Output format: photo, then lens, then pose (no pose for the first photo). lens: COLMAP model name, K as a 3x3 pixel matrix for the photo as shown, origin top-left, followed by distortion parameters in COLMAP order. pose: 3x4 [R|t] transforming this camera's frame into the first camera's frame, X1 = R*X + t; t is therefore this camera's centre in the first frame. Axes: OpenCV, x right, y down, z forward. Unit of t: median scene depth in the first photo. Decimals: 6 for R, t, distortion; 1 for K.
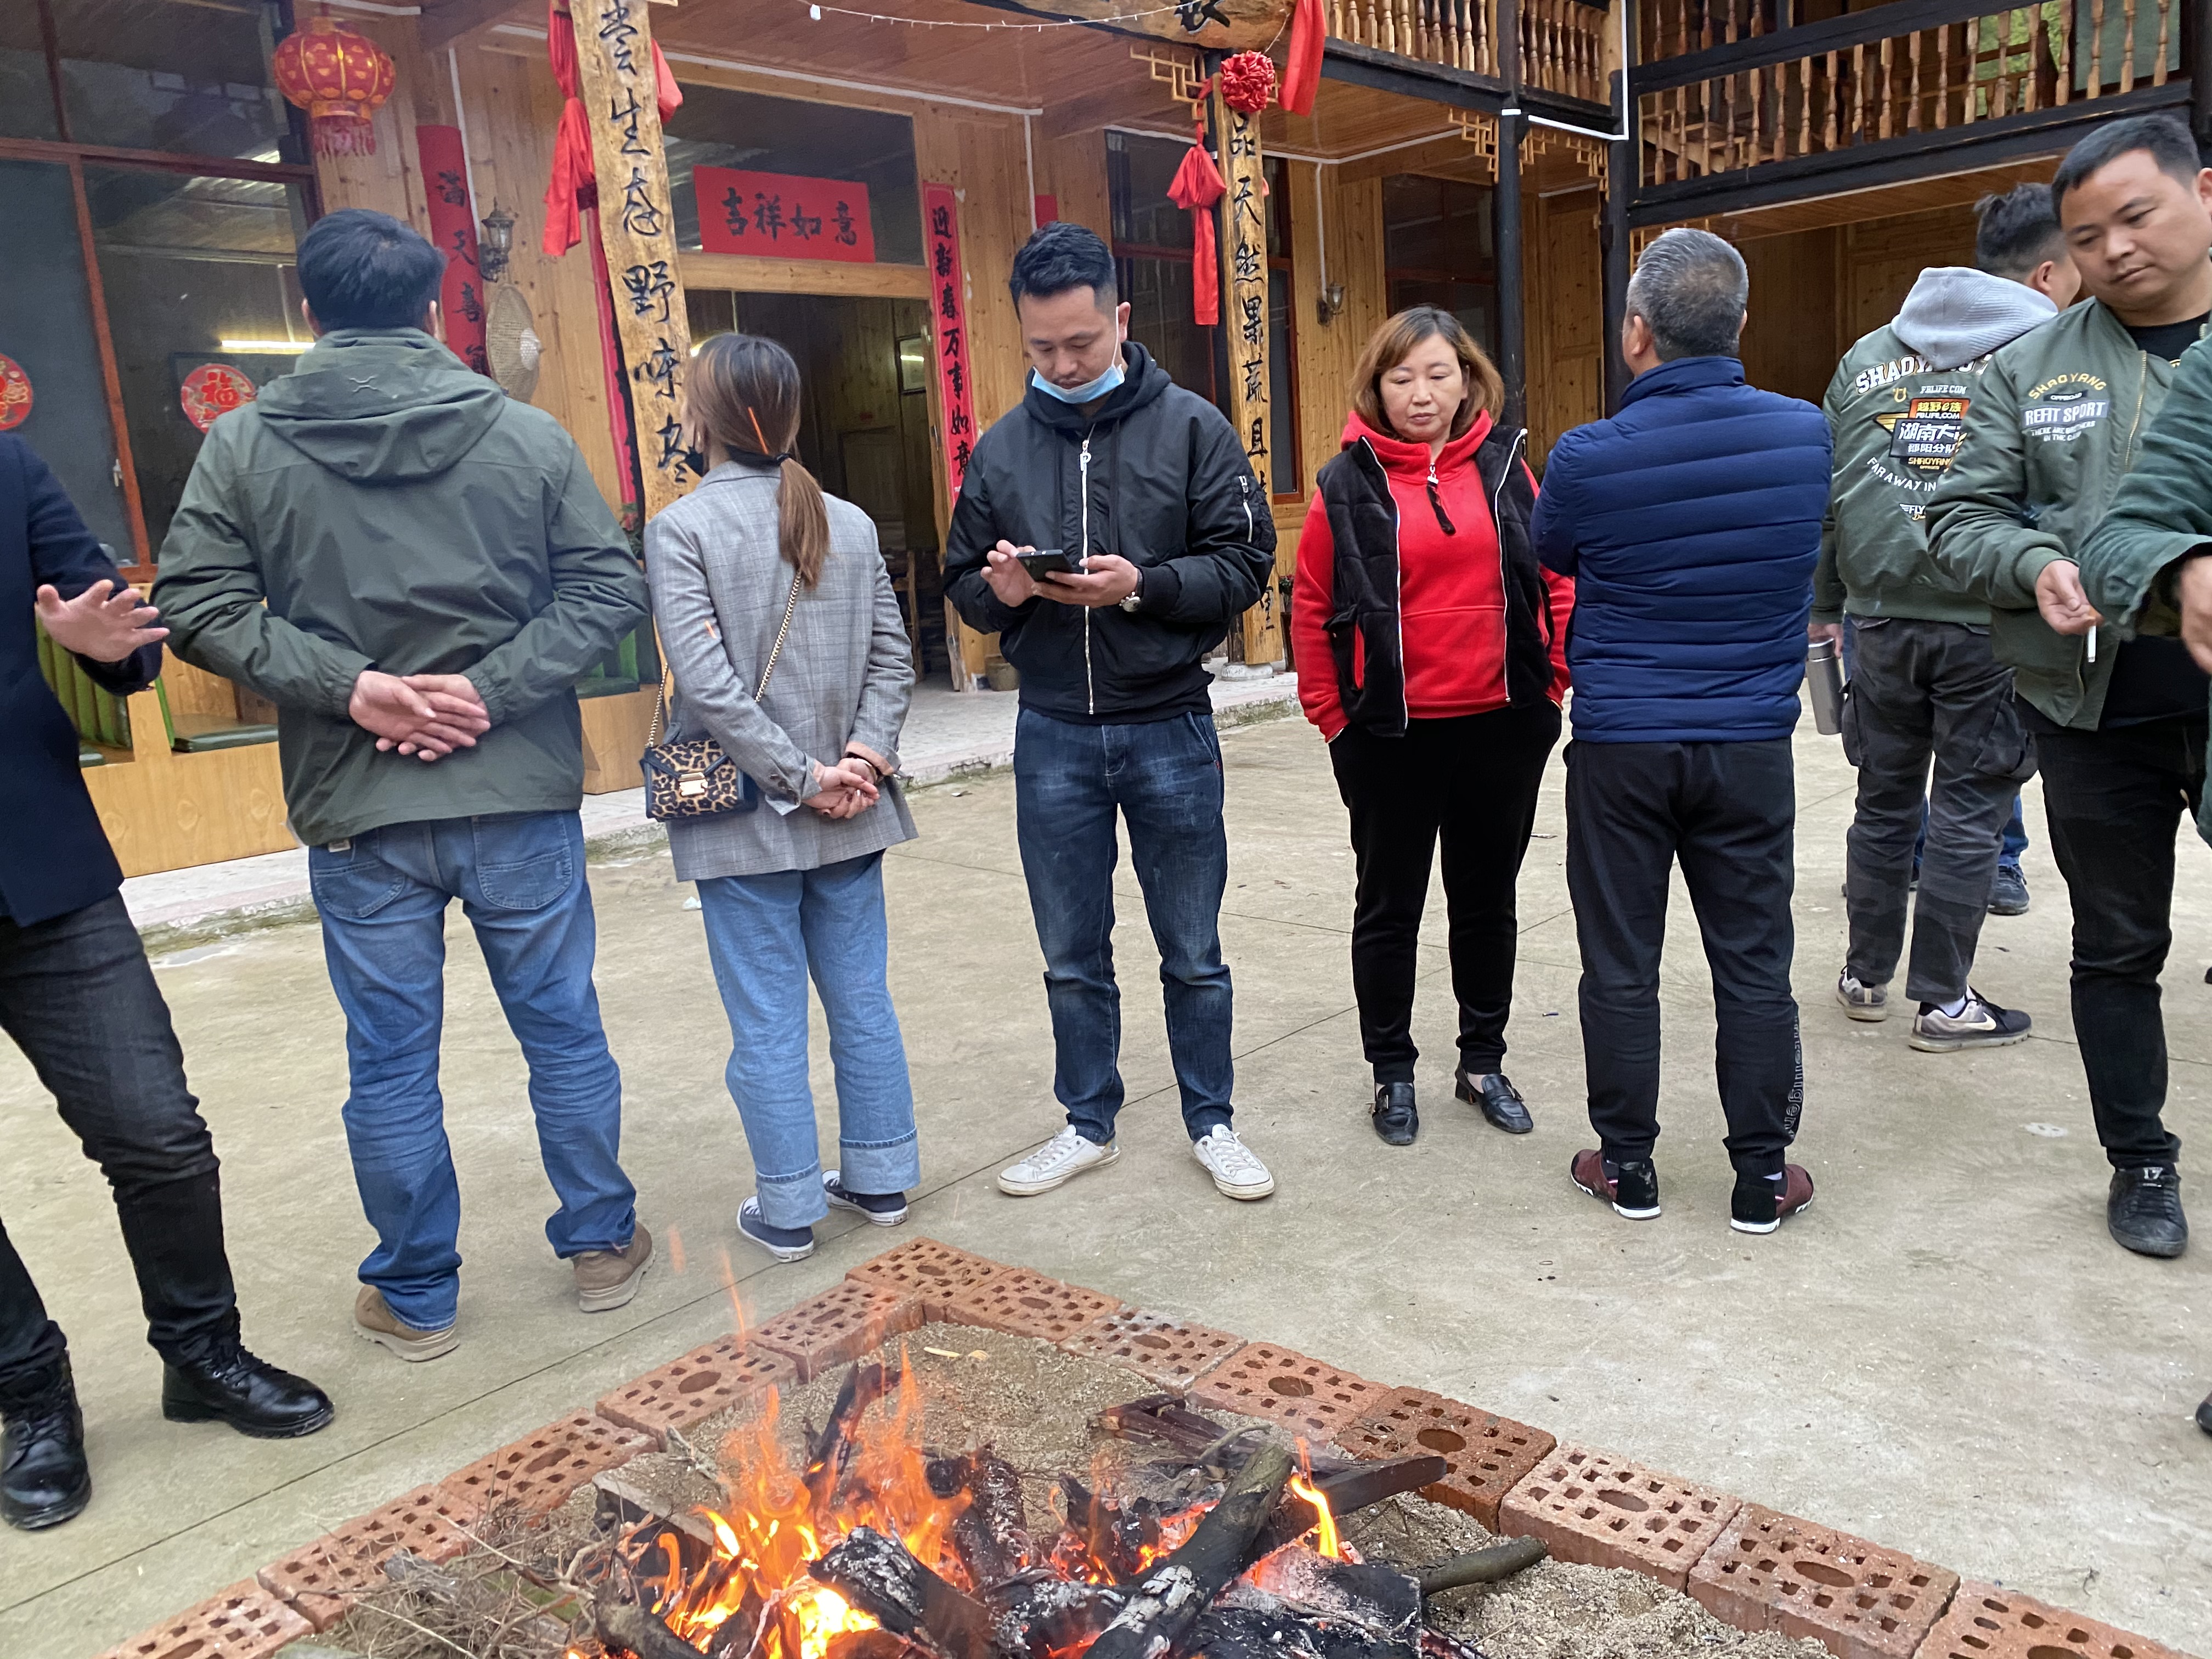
lens RADIAL K [[1656.1, 0, 1102.5], [0, 1656.1, 813.3], [0, 0, 1]] dist [0.024612, -0.024185]
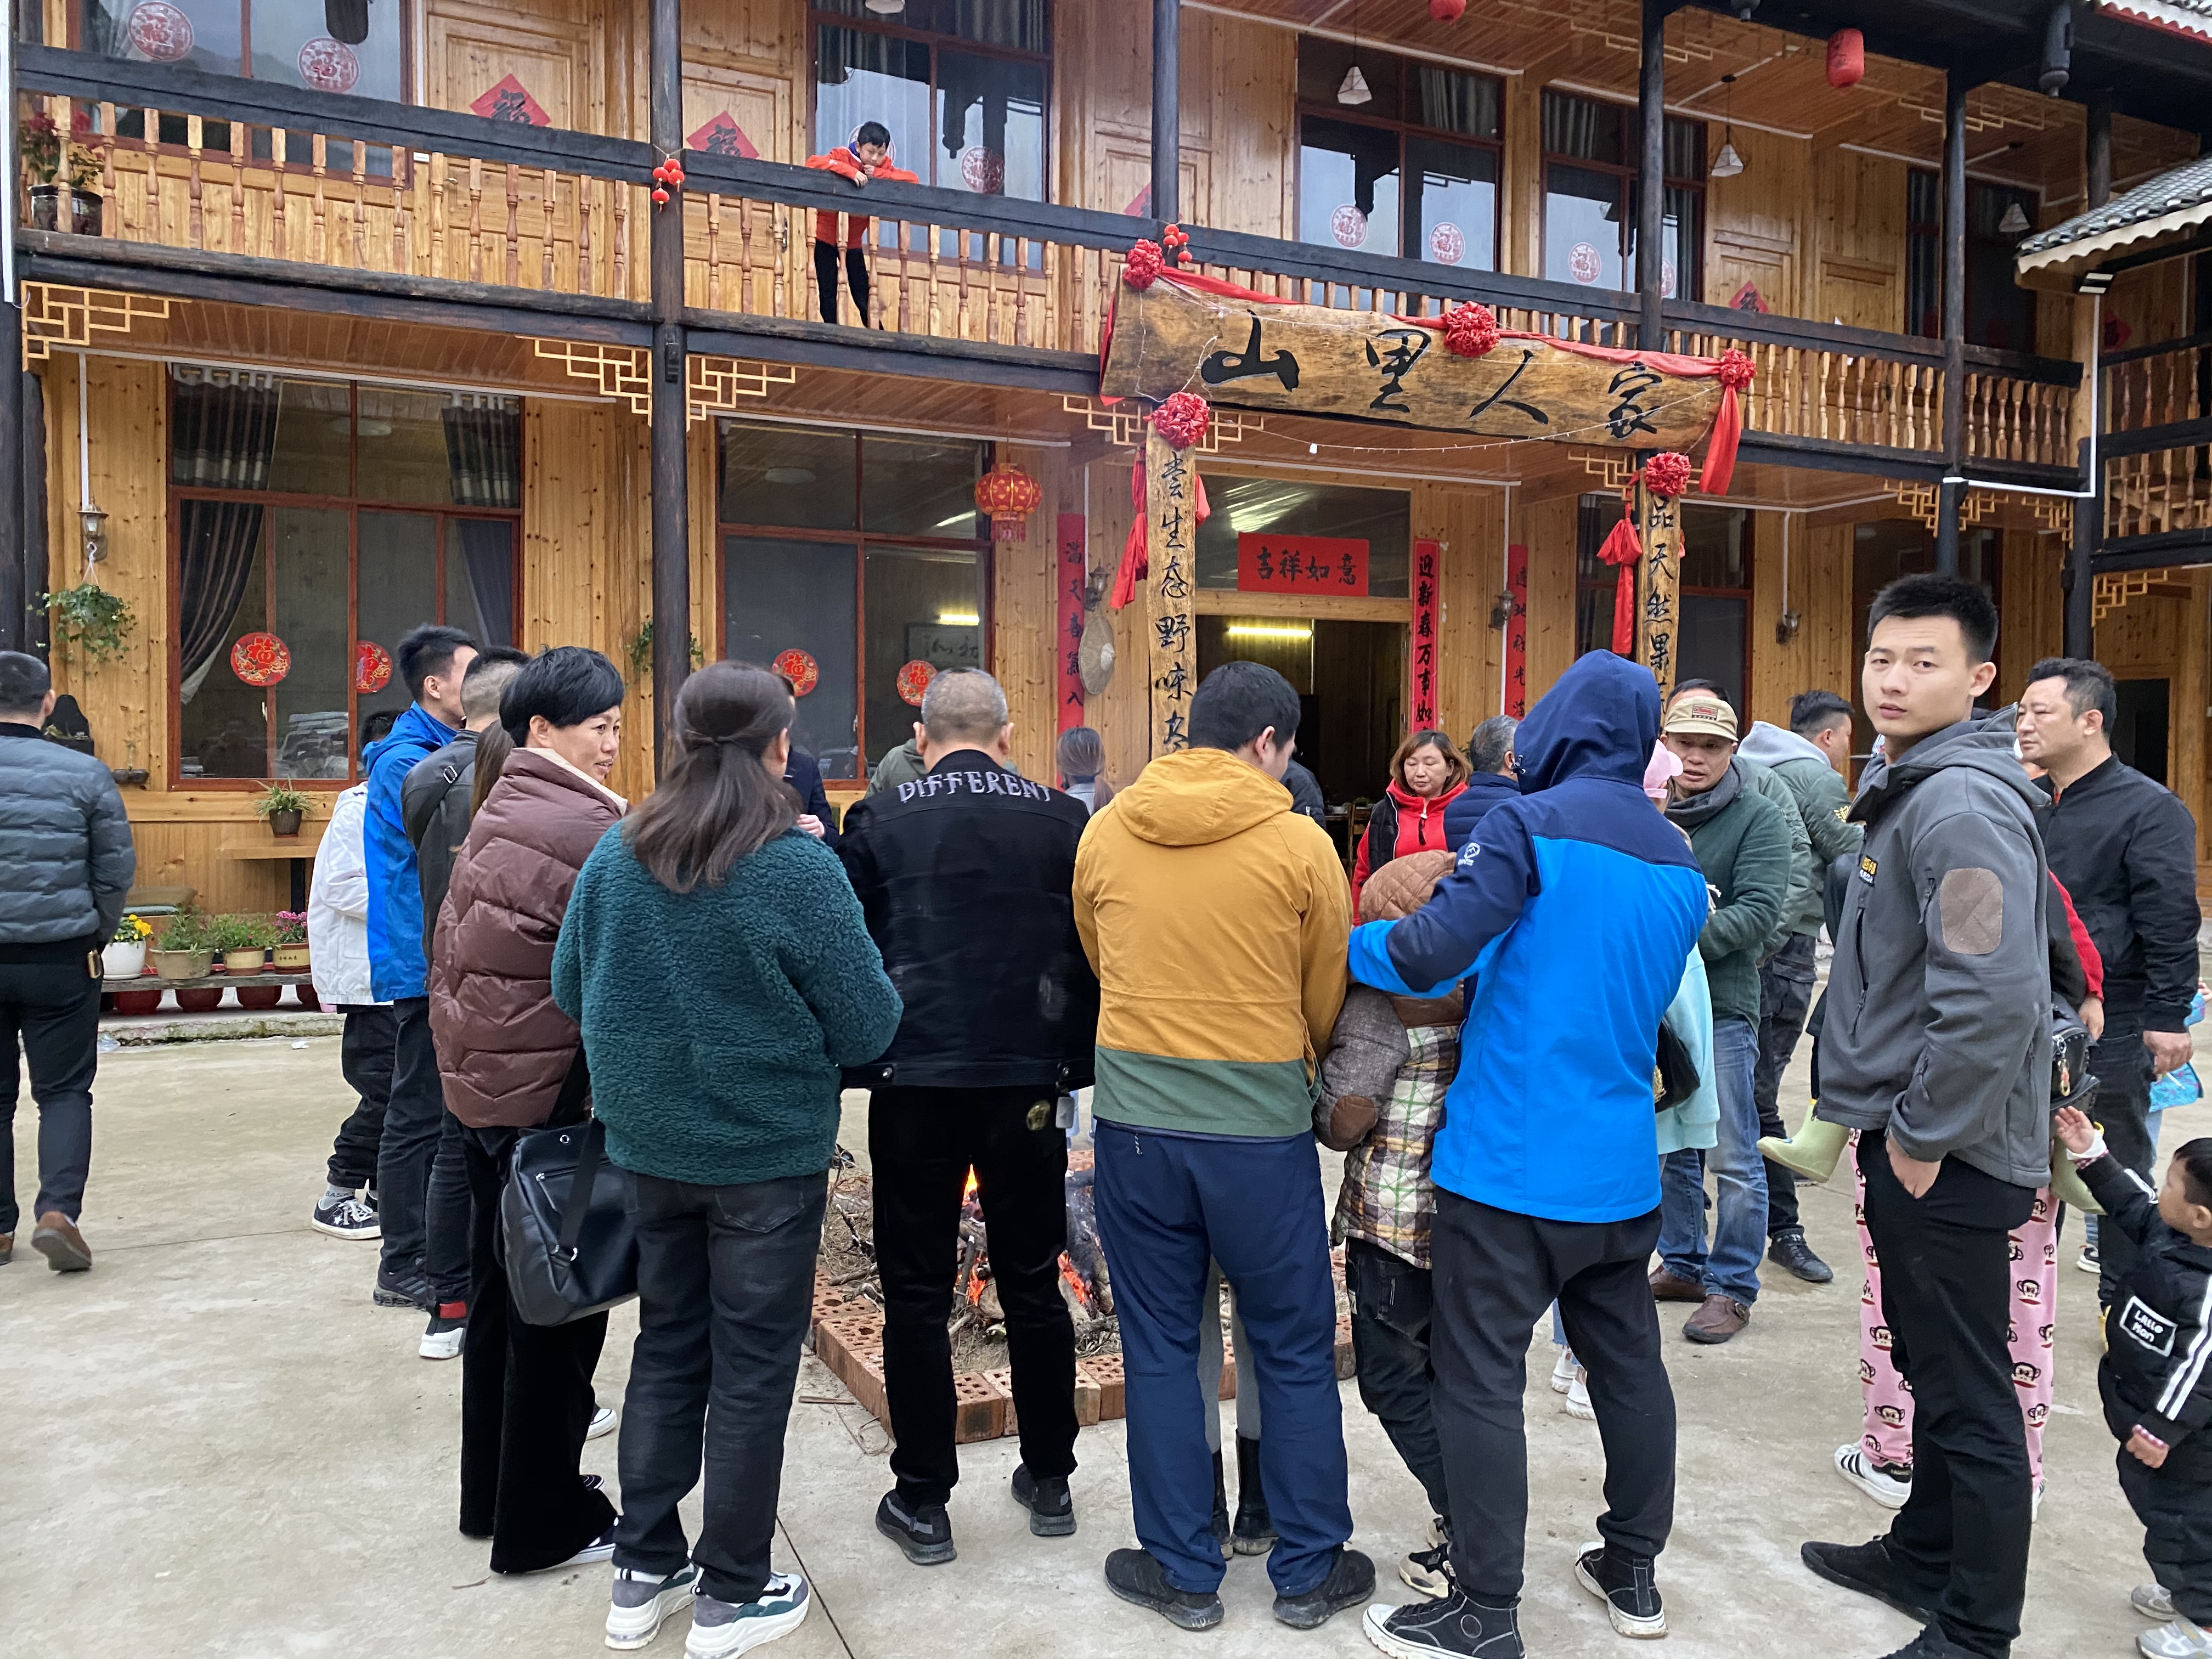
lens RADIAL K [[1689.3, 0, 1110.0], [0, 1689.3, 836.9], [0, 0, 1]] dist [0.003634, 0.004713]
pose [[0.924513, 0.094204, -0.369326, 0.193666], [-0.138735, 0.985678, -0.095869, 0.022082], [0.355005, 0.139871, 0.924342, -0.316749]]
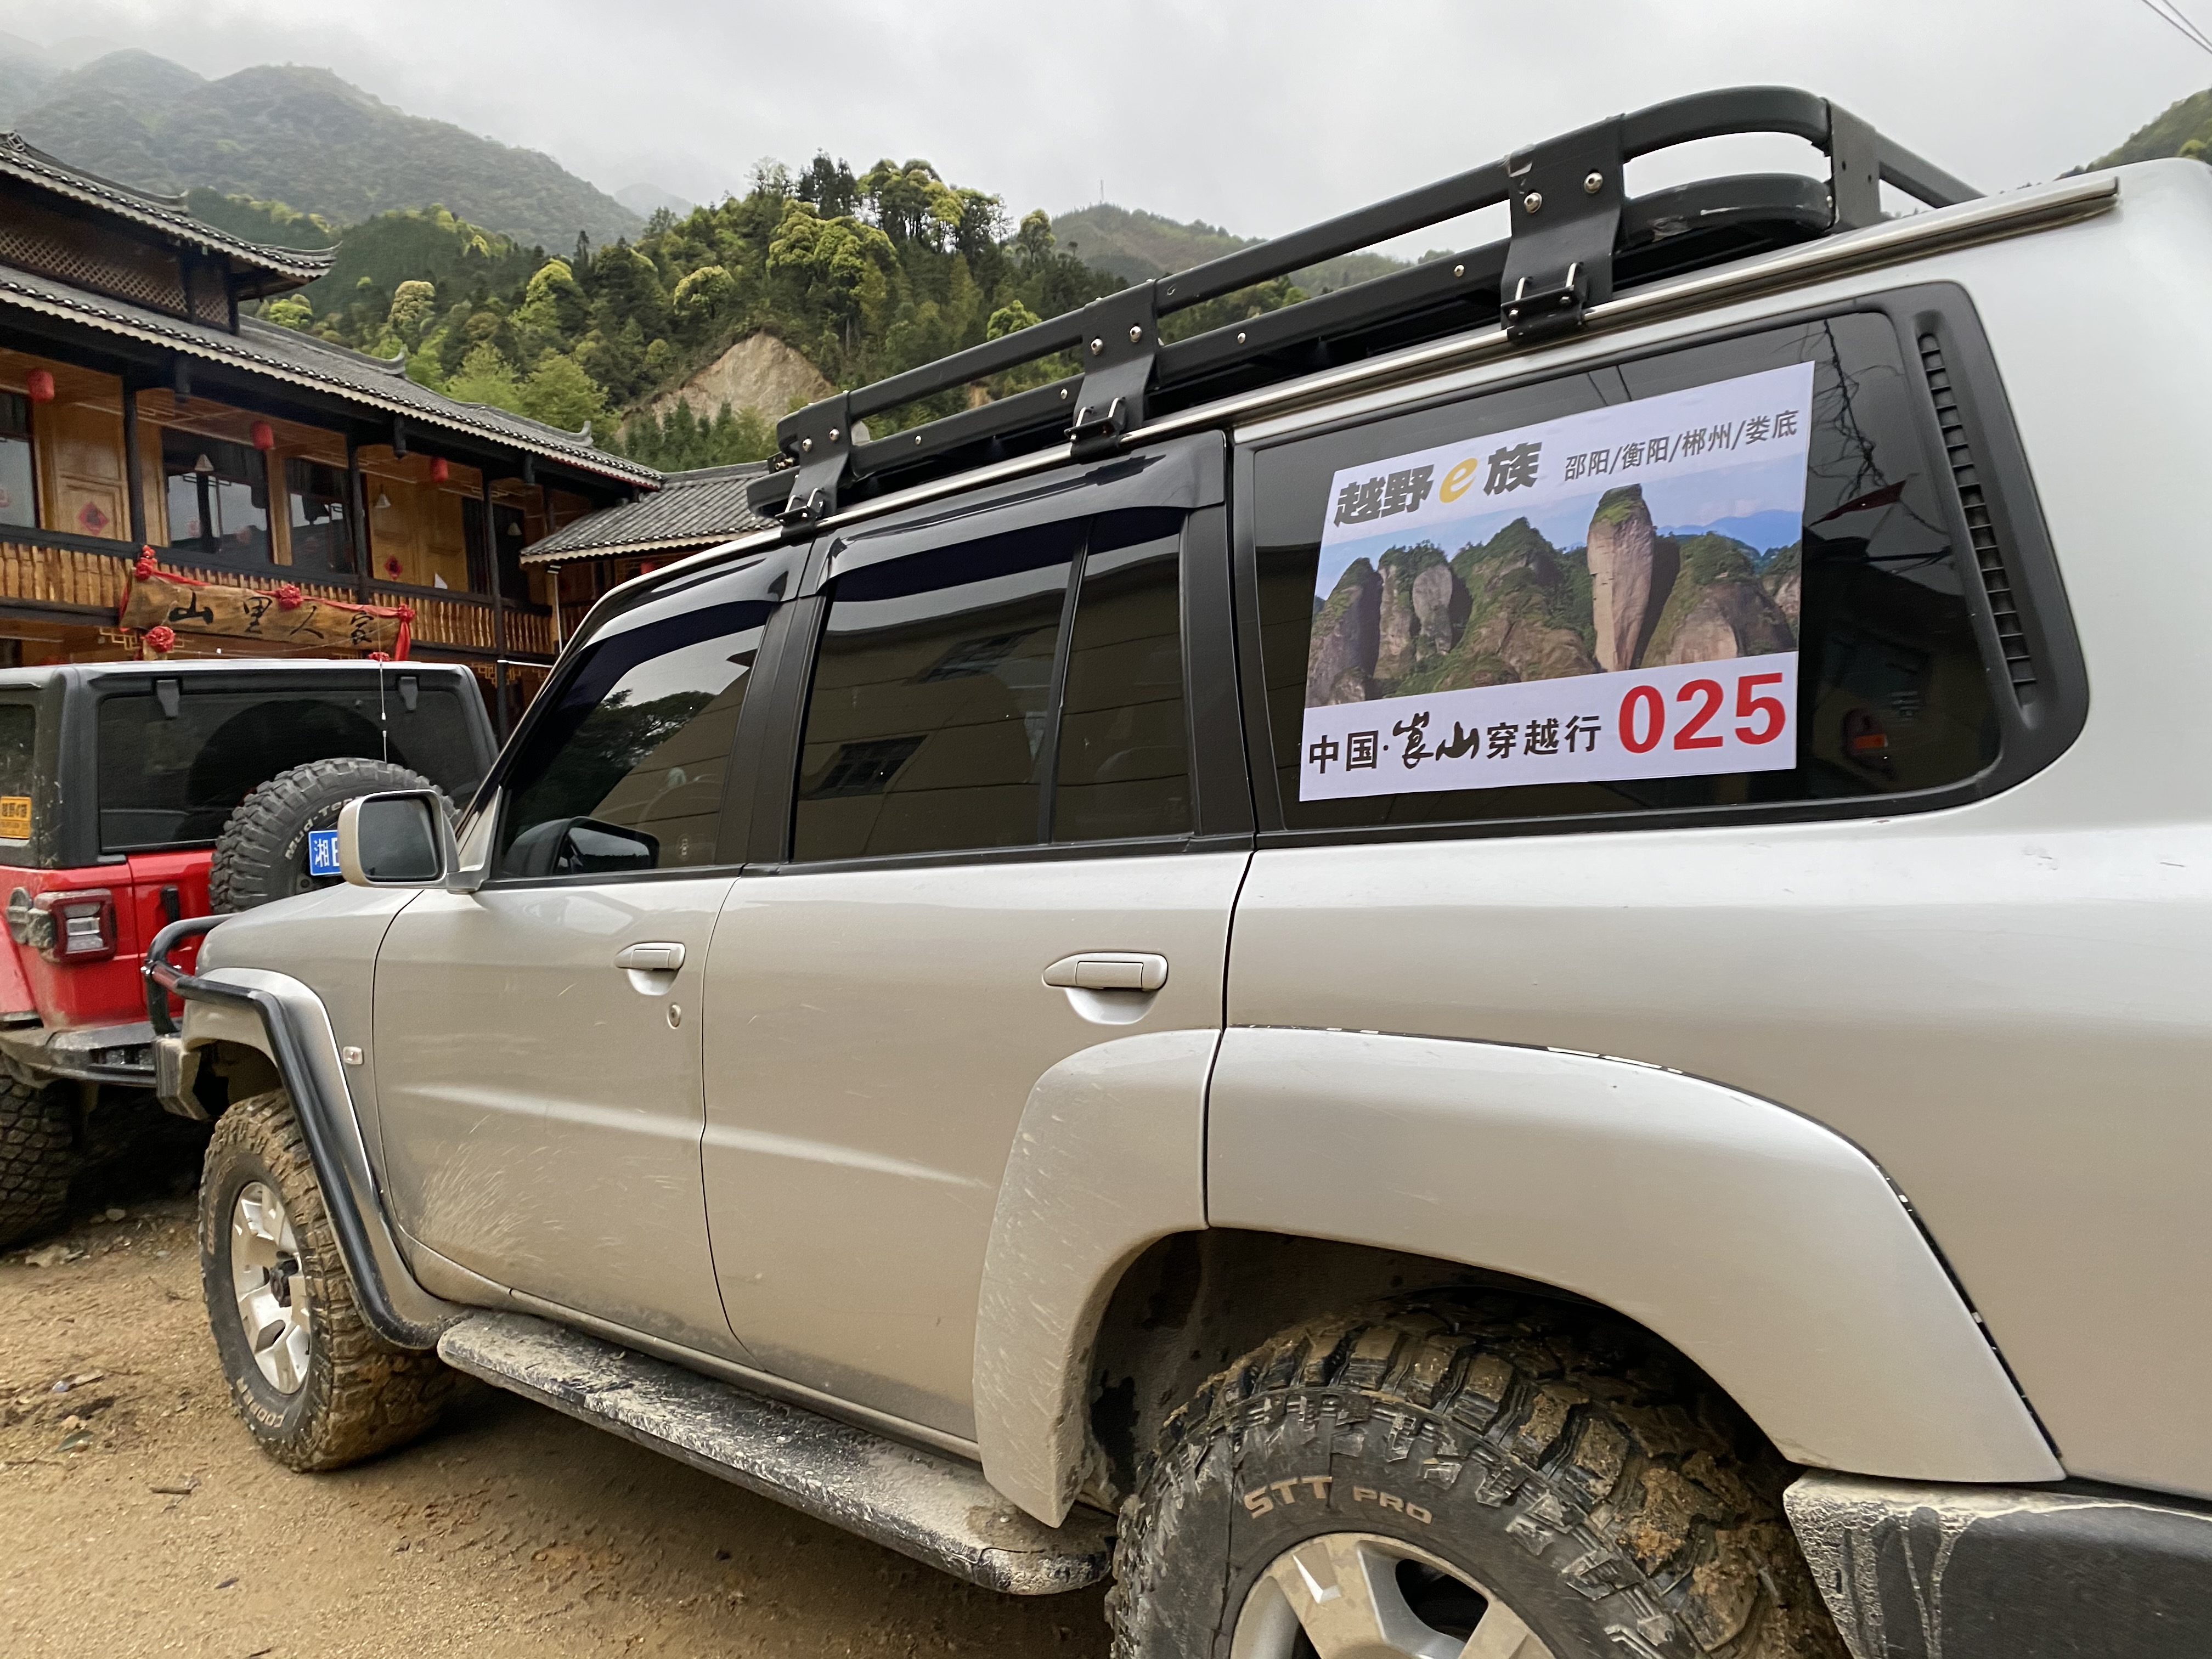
lens RADIAL K [[1689.3, 0, 1110.0], [0, 1689.3, 836.9], [0, 0, 1]] dist [0.003634, 0.004713]
pose [[0.904398, 0.012644, 0.426503, -0.007536], [0.067621, 0.982682, -0.172523, 0.398550], [-0.421298, 0.184870, 0.887880, -1.887331]]
